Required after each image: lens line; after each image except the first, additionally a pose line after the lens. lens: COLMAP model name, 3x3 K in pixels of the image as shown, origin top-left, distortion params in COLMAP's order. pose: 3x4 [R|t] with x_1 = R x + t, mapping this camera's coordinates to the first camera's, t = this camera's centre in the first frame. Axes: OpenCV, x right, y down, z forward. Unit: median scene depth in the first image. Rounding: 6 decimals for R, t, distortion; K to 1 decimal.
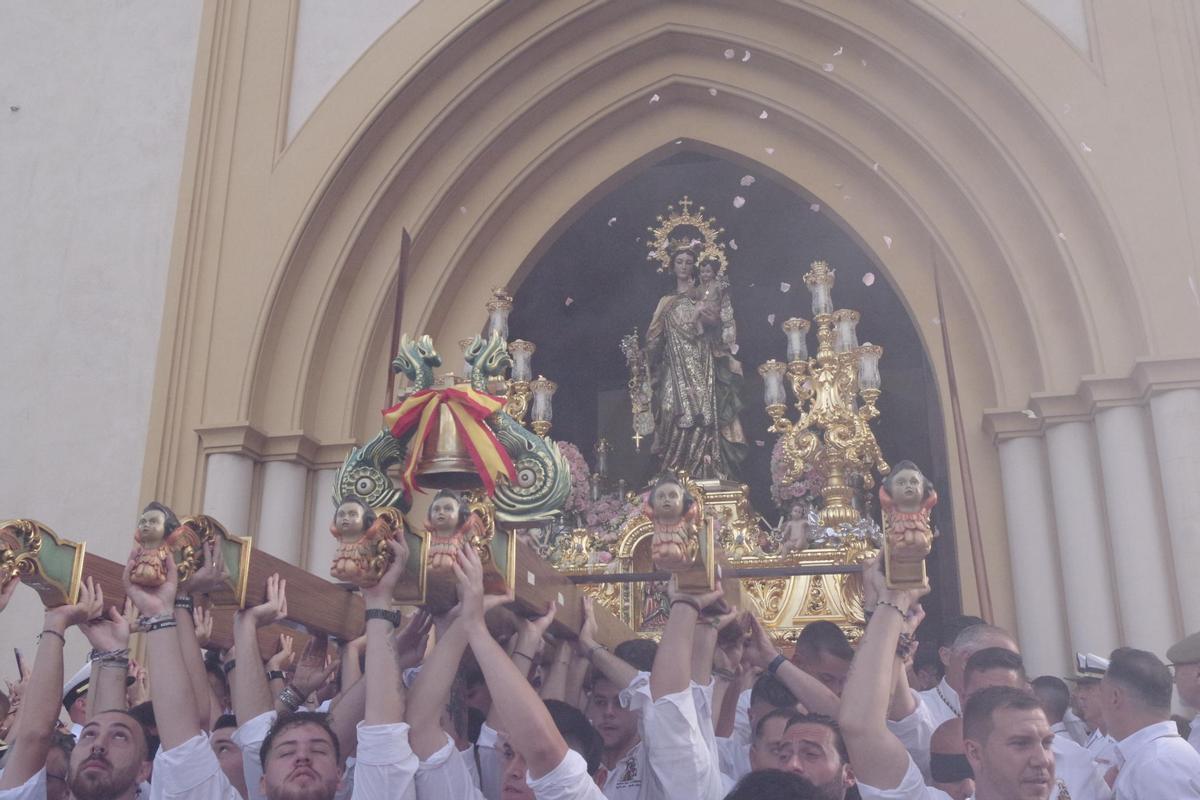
lens RADIAL K [[1170.1, 0, 600.0], [0, 1170.1, 400.0], [0, 0, 1]] dist [-0.007878, -0.000239]
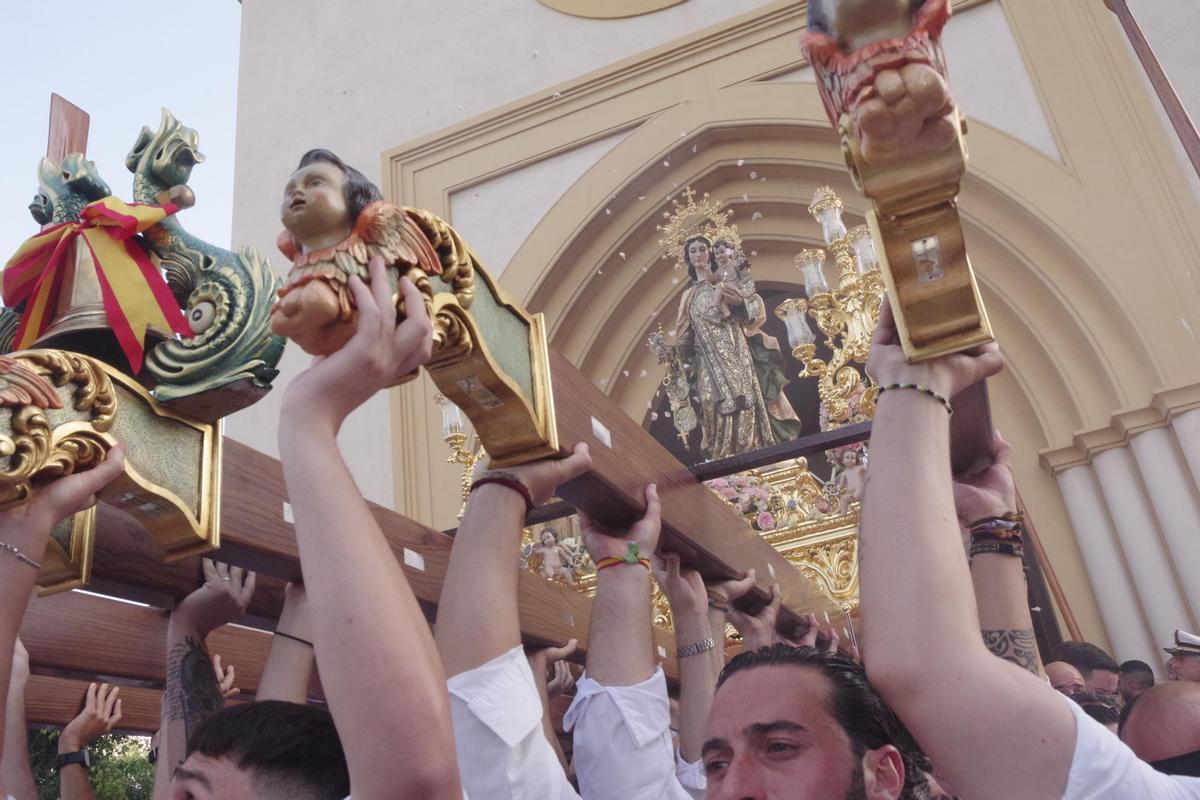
lens RADIAL K [[969.8, 0, 600.0], [0, 969.8, 400.0], [0, 0, 1]] dist [-0.046150, -0.000390]
pose [[0.975287, -0.193088, -0.107386, 0.071532], [0.183671, 0.978704, -0.091675, 0.081329], [0.122801, 0.069686, 0.989982, 0.264460]]
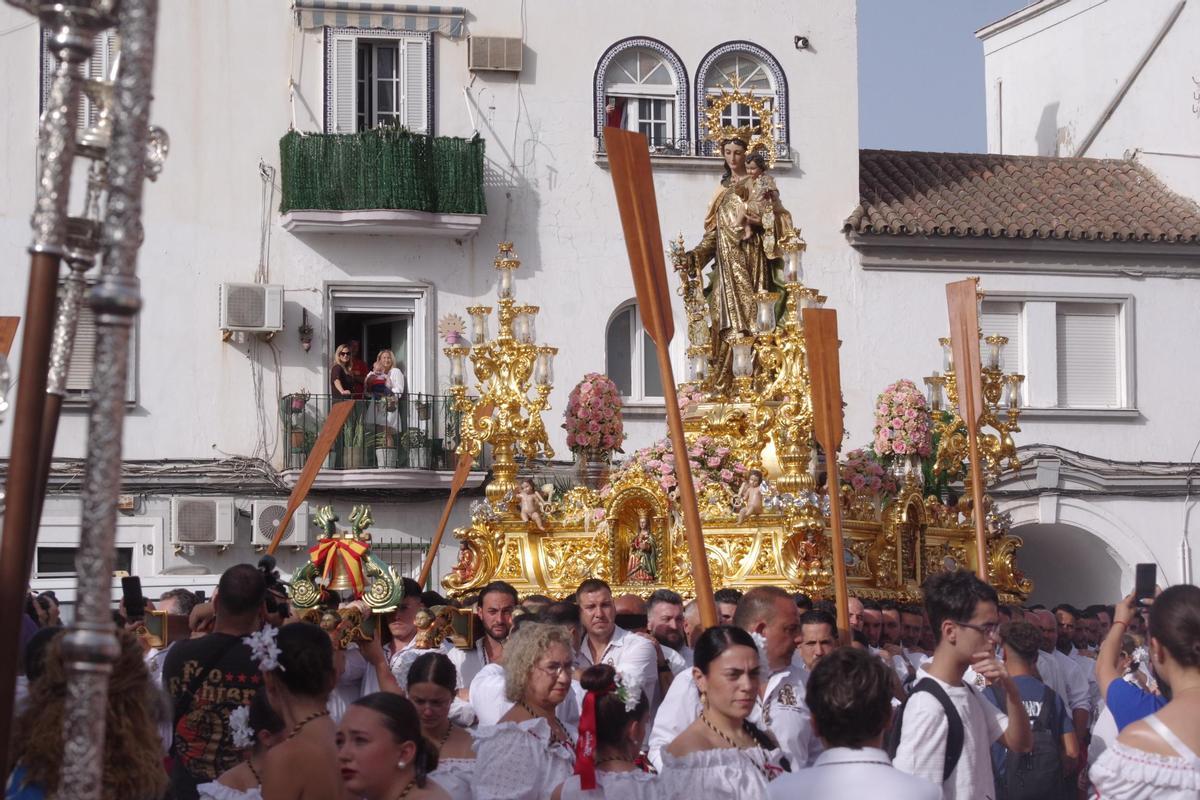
lens RADIAL K [[2750.7, 0, 600.0], [0, 2750.7, 400.0], [0, 0, 1]] dist [-0.048815, -0.047469]
pose [[0.970065, -0.022056, -0.241843, 0.626973], [0.080851, 0.968387, 0.235987, -0.574800], [0.228992, -0.248476, 0.941181, -1.394027]]
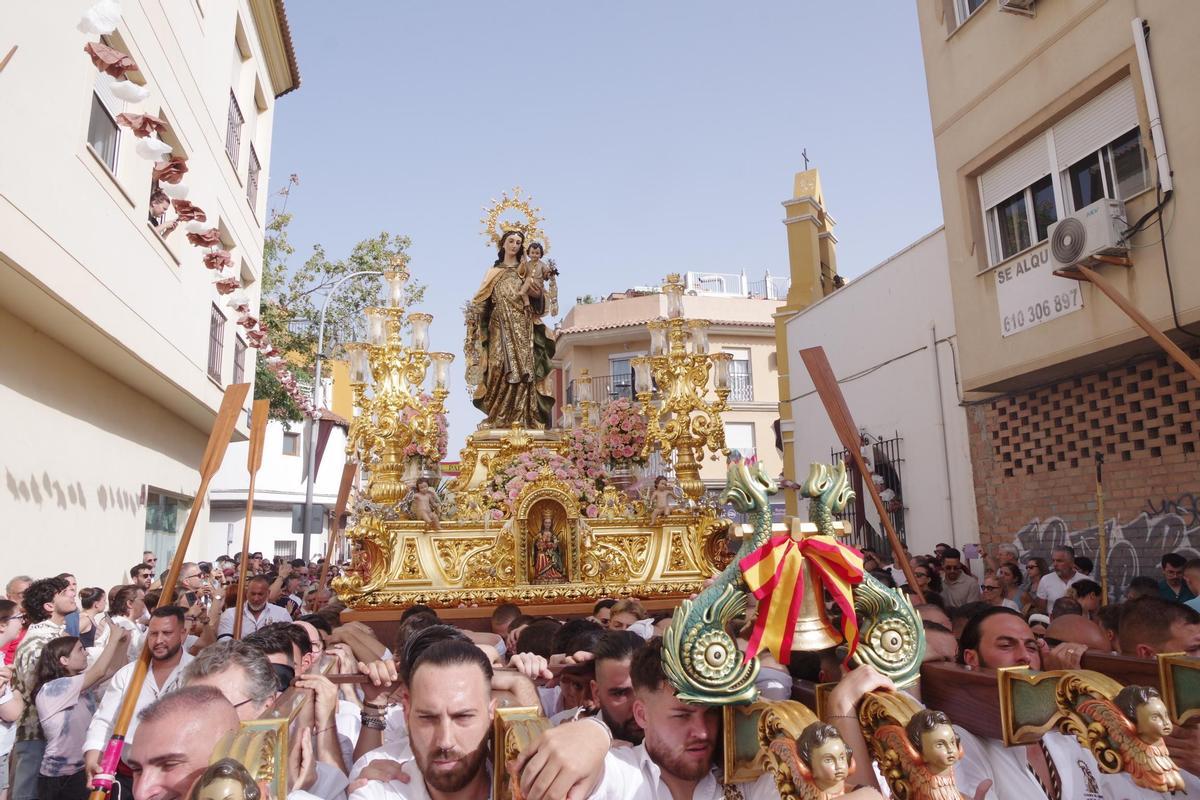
lens RADIAL K [[813.1, 0, 600.0], [0, 813.1, 400.0], [0, 0, 1]] dist [-0.127708, 0.000279]
pose [[0.906114, 0.053565, 0.419629, -0.241863], [-0.107543, 0.988529, 0.106037, -0.071289], [-0.409135, -0.141210, 0.901481, 0.258529]]
